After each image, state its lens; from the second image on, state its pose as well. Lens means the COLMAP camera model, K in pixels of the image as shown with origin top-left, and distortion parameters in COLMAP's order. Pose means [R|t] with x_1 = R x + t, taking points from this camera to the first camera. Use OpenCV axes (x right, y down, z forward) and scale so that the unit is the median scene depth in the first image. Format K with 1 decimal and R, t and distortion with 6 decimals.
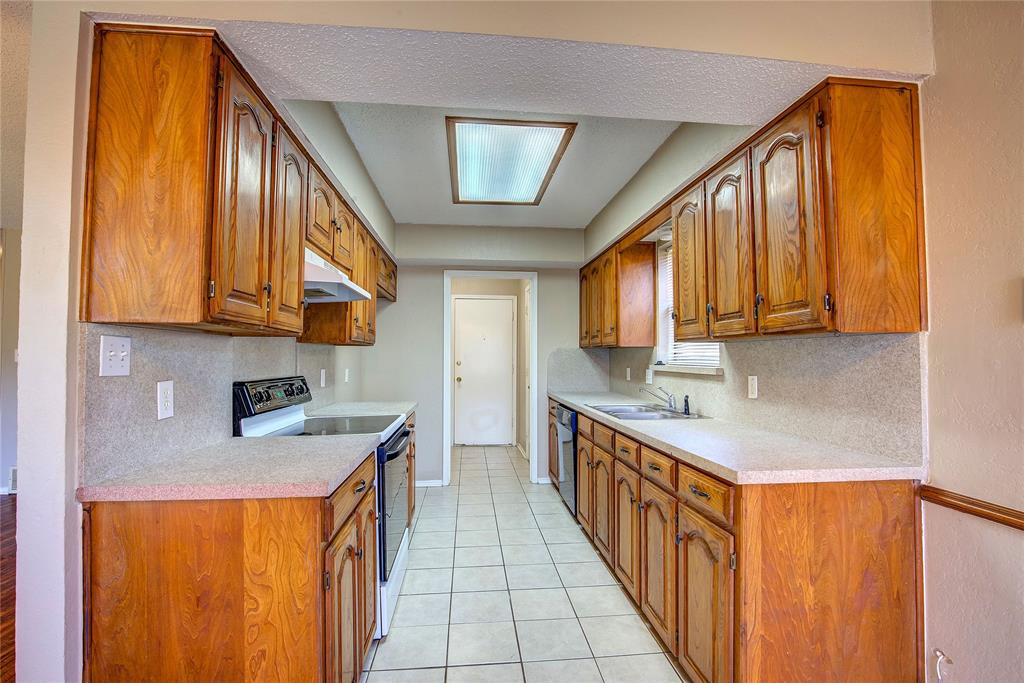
lens RADIAL K [[465.5, 0, 515.8], [0, 465.5, 343.6], [0, 0, 1]] dist [-0.027143, 0.000689]
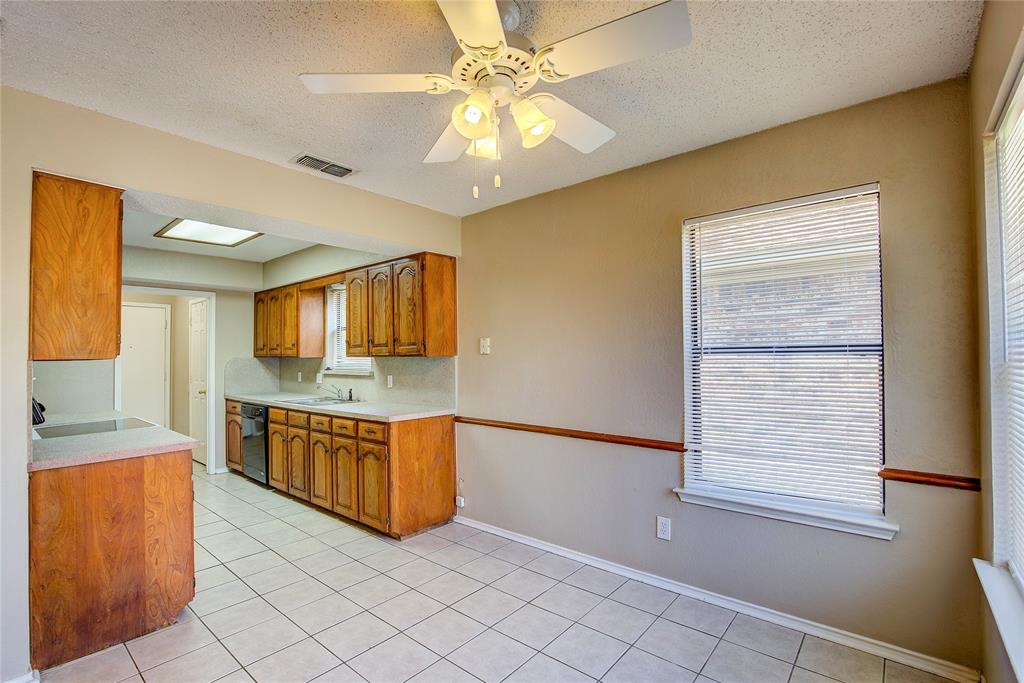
lens RADIAL K [[465.5, 0, 515.8], [0, 465.5, 343.6], [0, 0, 1]] dist [-0.027143, 0.000689]
pose [[0.716144, 0.005902, 0.697927, -0.614540], [-0.007445, 0.999972, -0.000816, -0.086172], [-0.697912, -0.004612, 0.716168, -0.988781]]
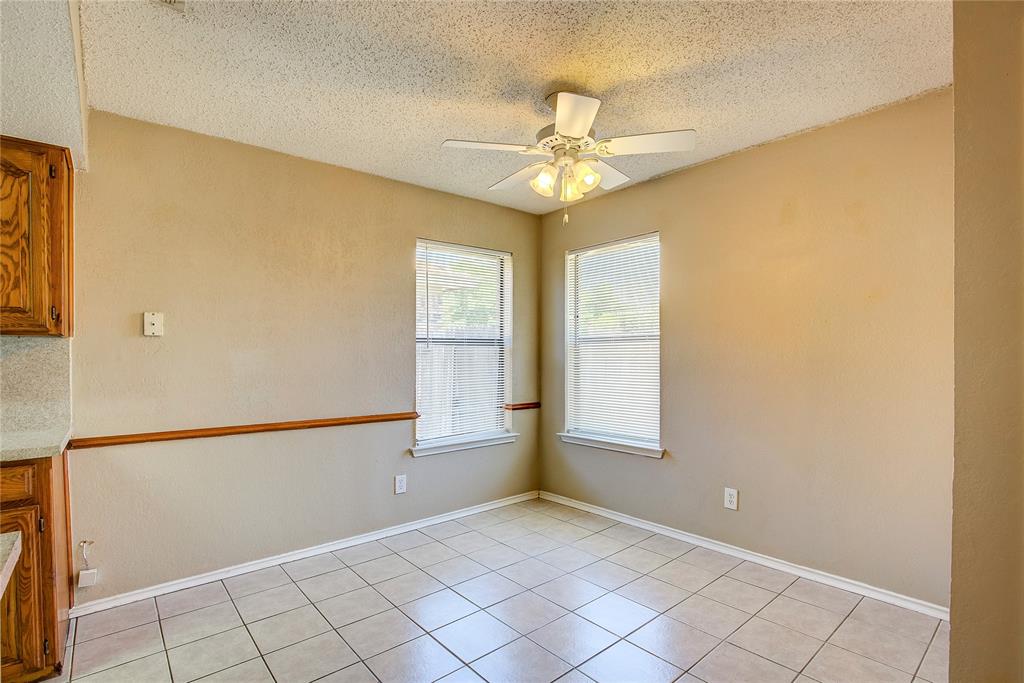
lens RADIAL K [[485.2, 0, 512.9], [0, 485.2, 357.8], [0, 0, 1]] dist [-0.023706, 0.000213]
pose [[-0.568706, -0.005506, 0.822523, -1.093376], [-0.019852, 0.999778, -0.007033, 0.020493], [-0.822301, -0.020328, -0.568689, 0.618480]]
